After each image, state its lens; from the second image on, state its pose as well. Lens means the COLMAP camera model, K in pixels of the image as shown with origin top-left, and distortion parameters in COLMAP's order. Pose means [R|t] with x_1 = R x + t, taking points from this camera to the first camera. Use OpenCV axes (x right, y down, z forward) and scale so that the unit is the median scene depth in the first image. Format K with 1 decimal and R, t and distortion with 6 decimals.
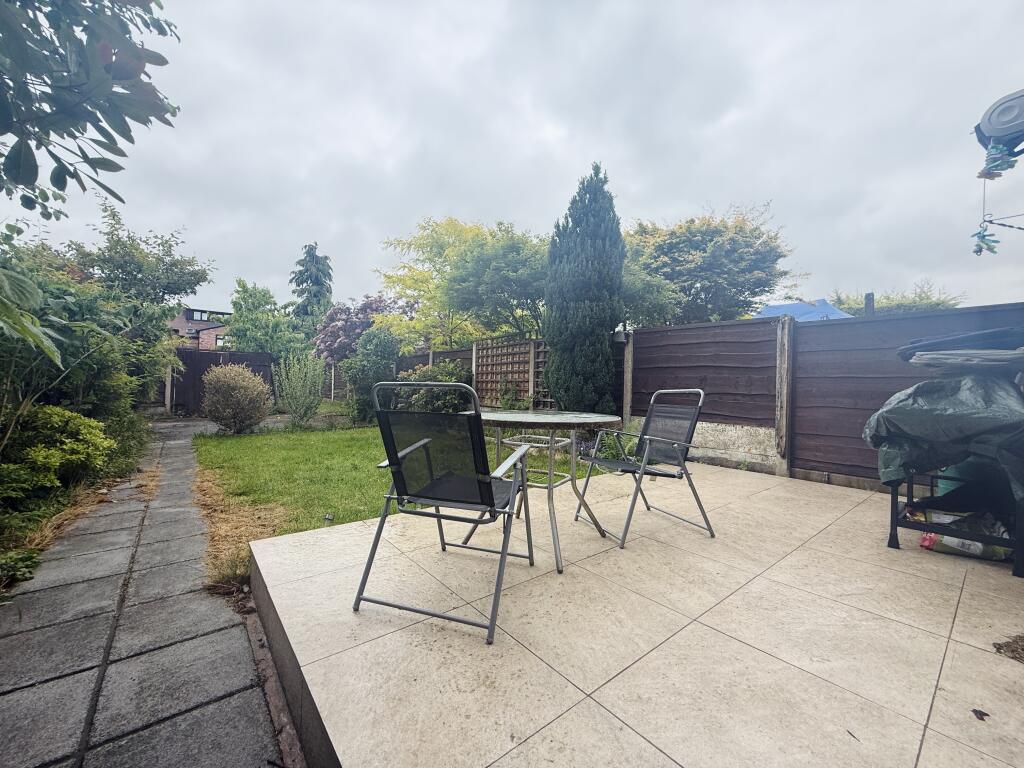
lens RADIAL K [[407.2, 0, 511.3], [0, 407.2, 383.3], [0, 0, 1]] dist [0.000585, -0.000274]
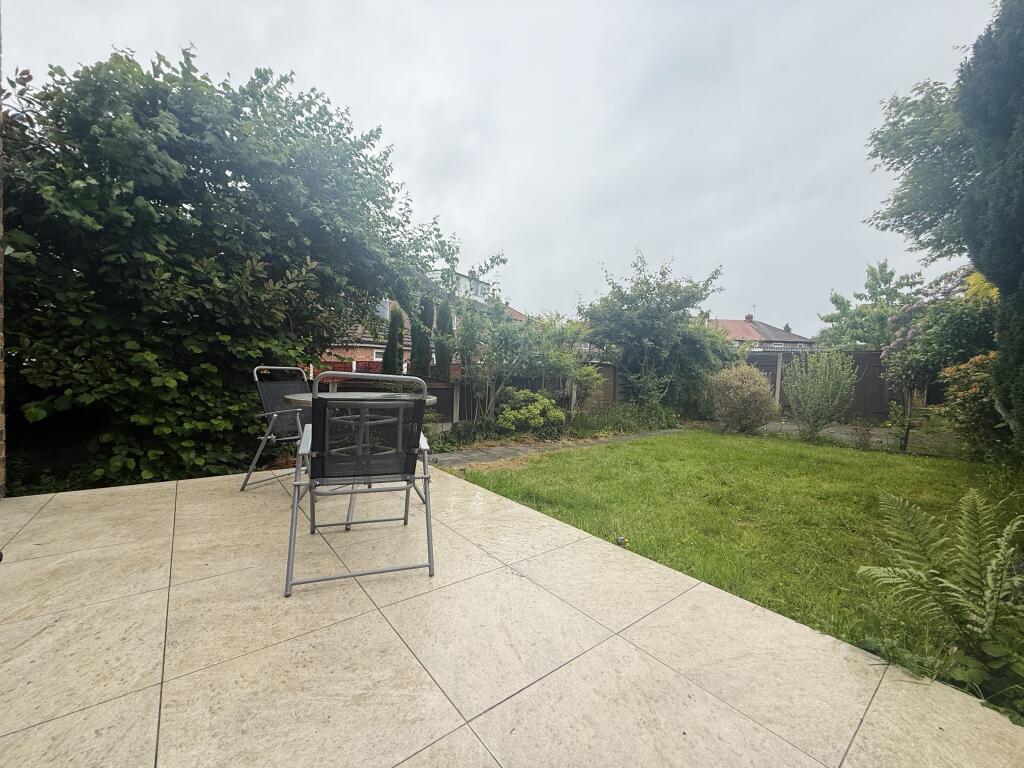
lens RADIAL K [[407.2, 0, 507.3], [0, 407.2, 385.9], [0, 0, 1]] dist [0.000585, -0.000274]
pose [[-0.017652, 0.009985, -0.999794, 0.480549], [-0.023697, 0.999665, 0.010402, 0.010937], [0.999563, 0.023875, -0.017410, 0.571382]]
